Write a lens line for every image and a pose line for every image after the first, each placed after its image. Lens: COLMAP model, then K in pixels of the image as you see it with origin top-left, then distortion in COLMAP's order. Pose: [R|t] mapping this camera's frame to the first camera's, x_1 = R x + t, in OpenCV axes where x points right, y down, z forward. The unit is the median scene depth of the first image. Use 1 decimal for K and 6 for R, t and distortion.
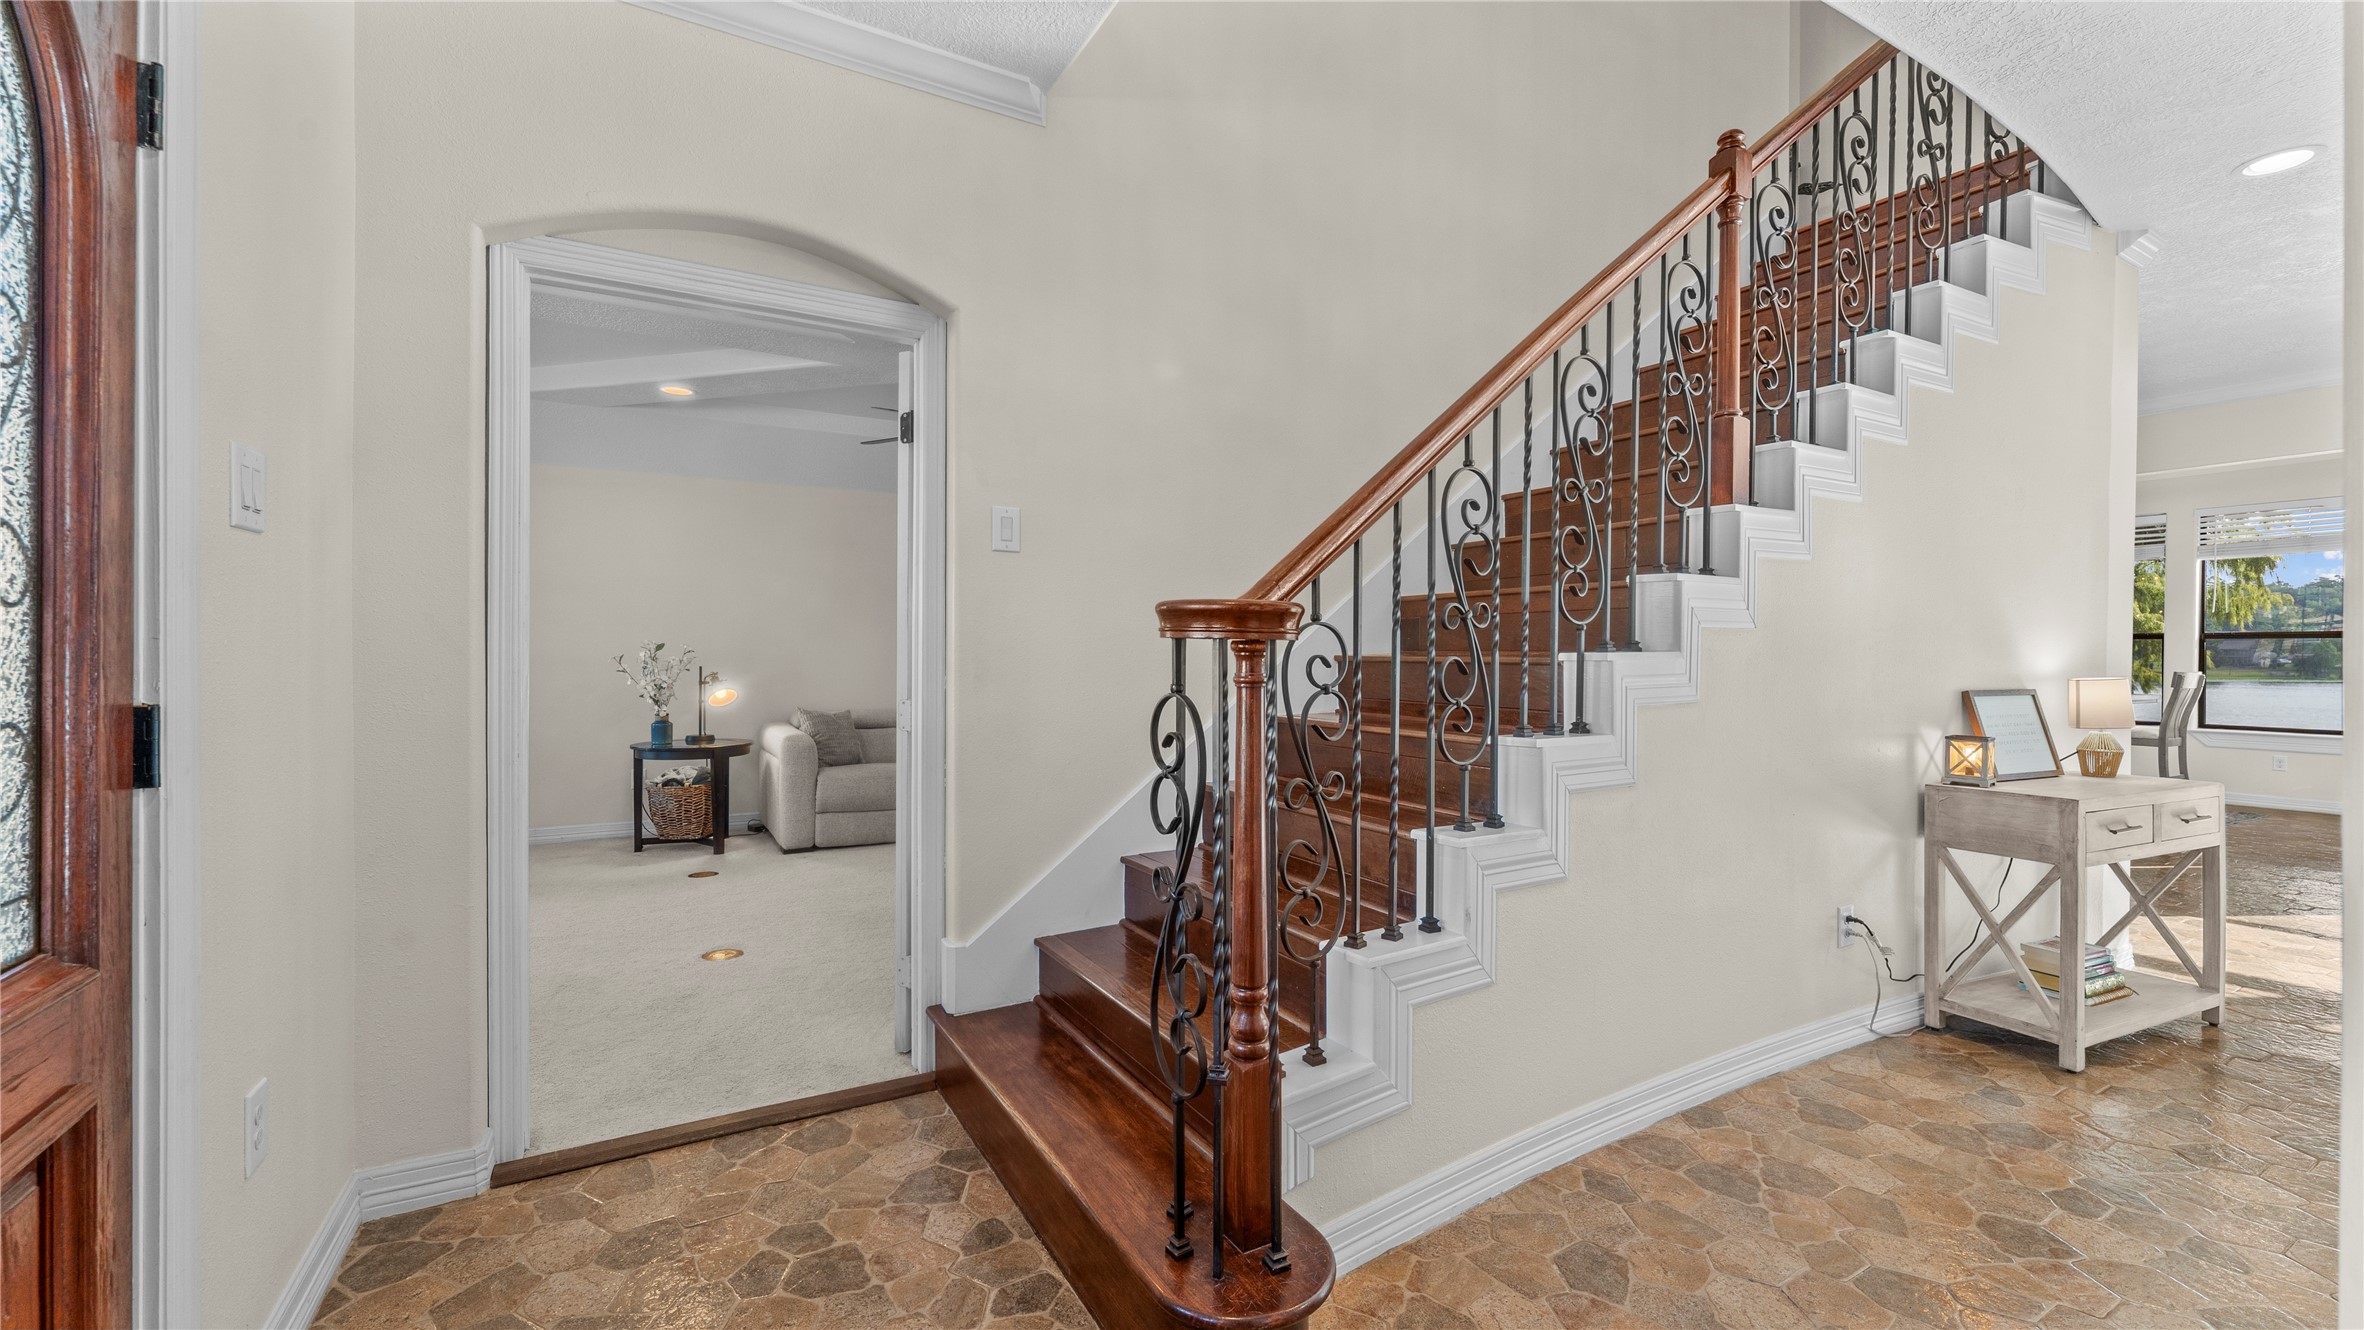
lens RADIAL K [[950.8, 0, 1185.3], [0, 950.8, 667.9], [0, 0, 1]] dist [-0.000813, 0.000026]
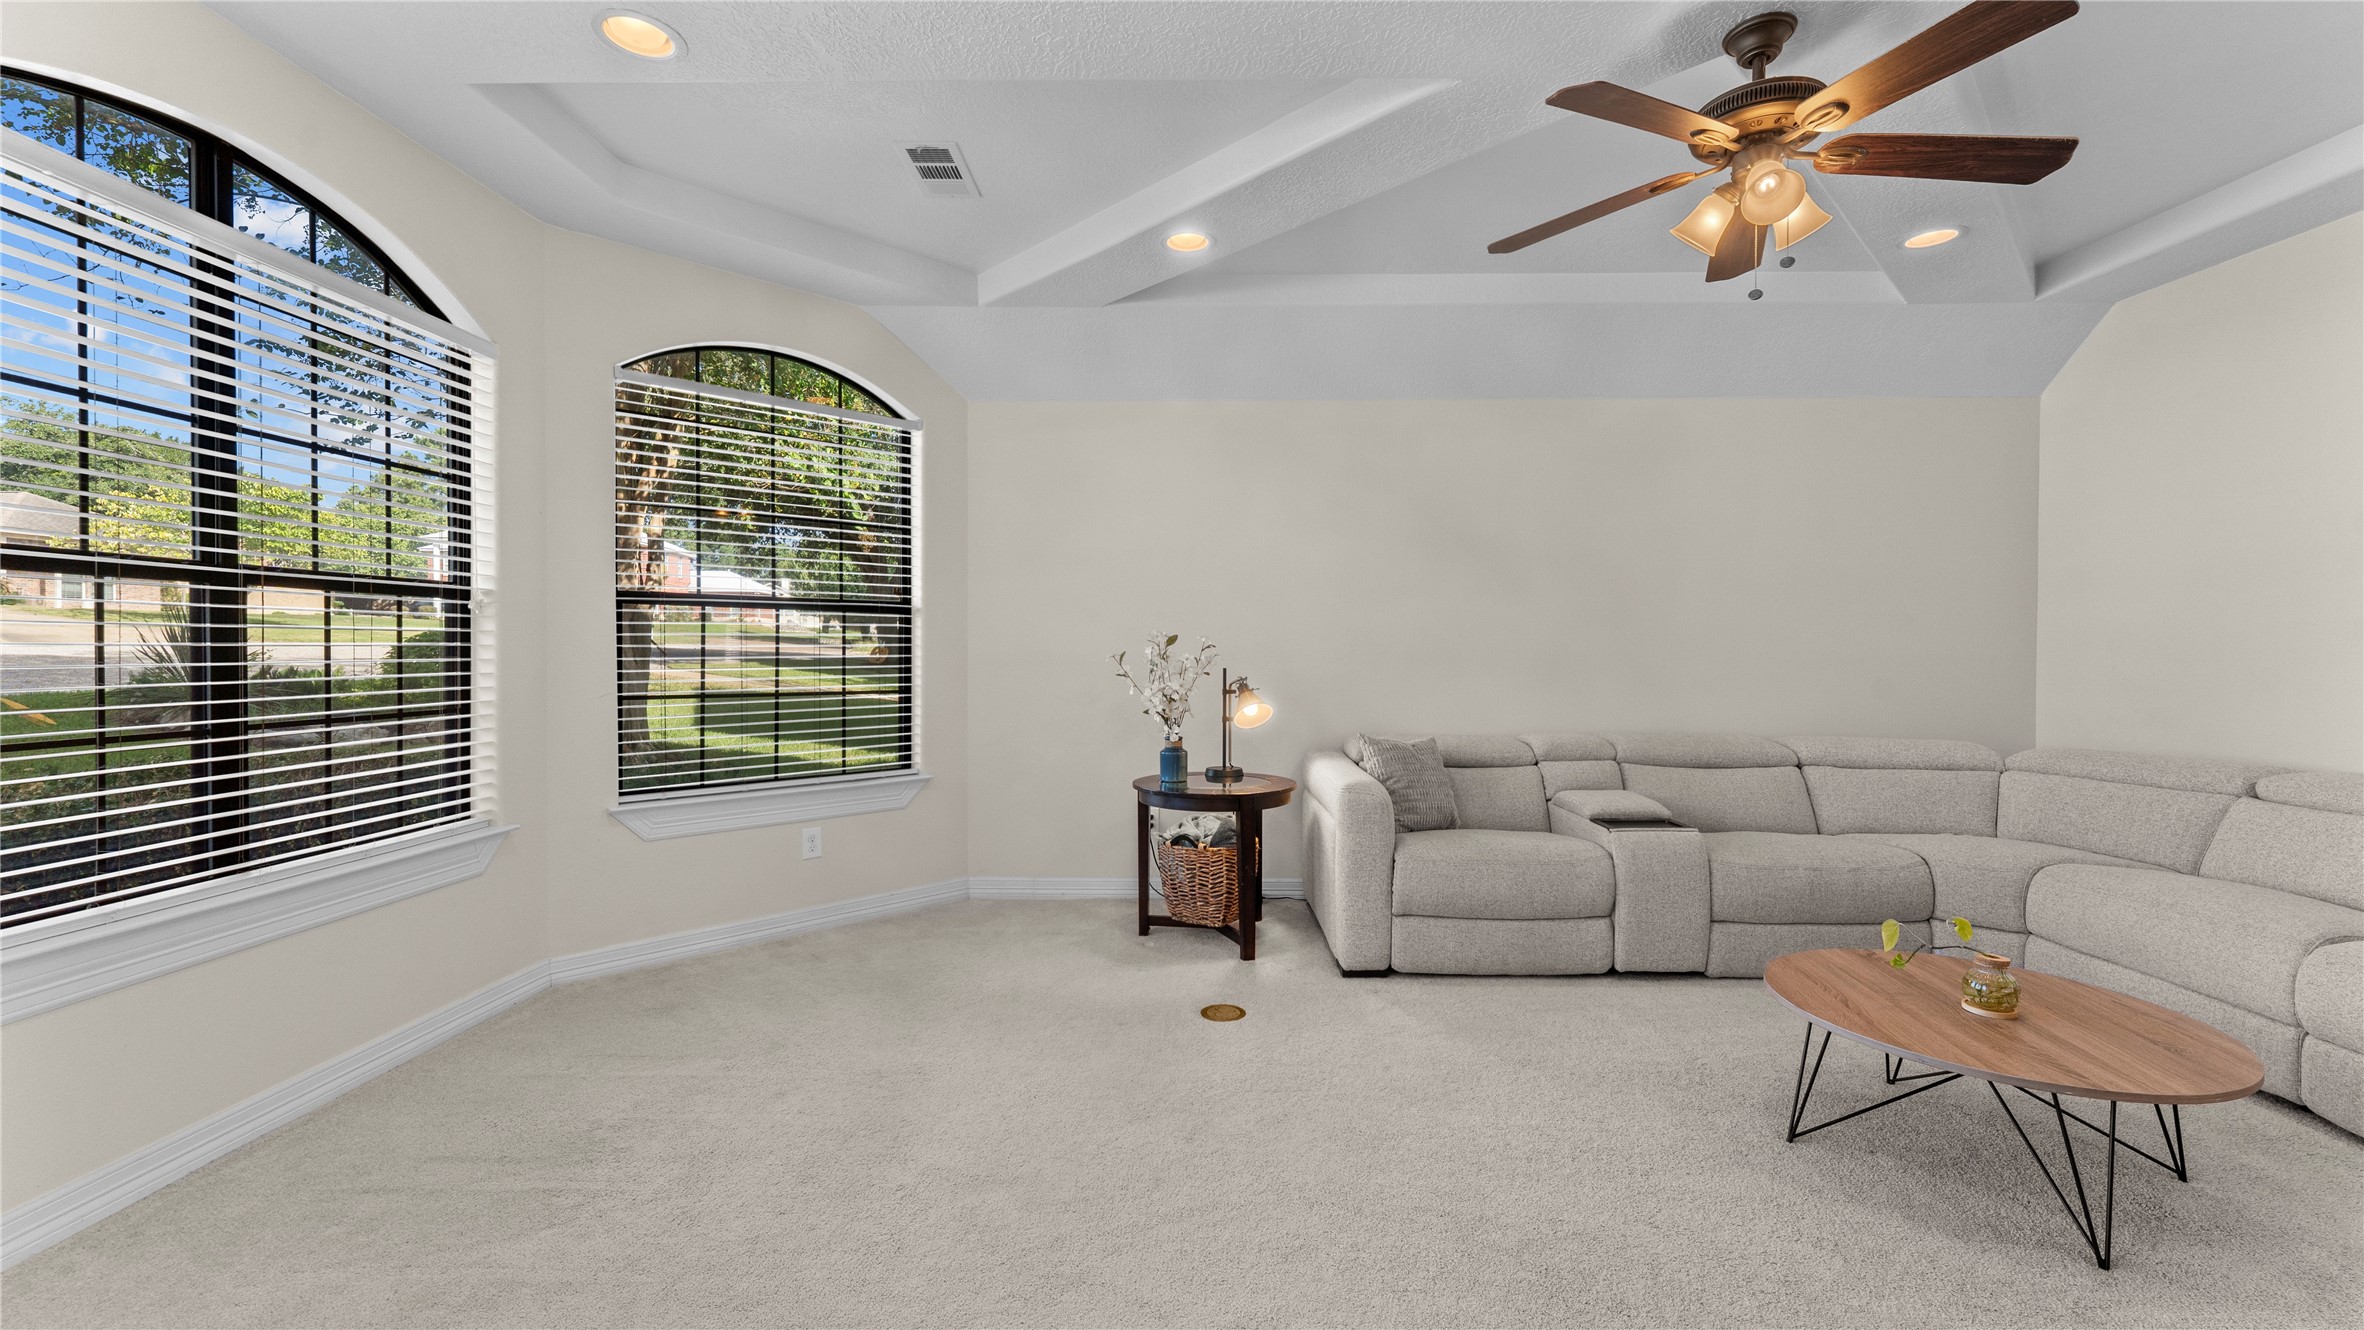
lens RADIAL K [[950.8, 0, 1183.2], [0, 950.8, 663.7], [0, 0, 1]] dist [-0.000813, 0.000026]
pose [[0.861226, 0.003532, -0.508210, -0.196583], [-0.002462, 0.999993, 0.002778, -0.007052], [0.508216, -0.001142, 0.861229, 0.412981]]
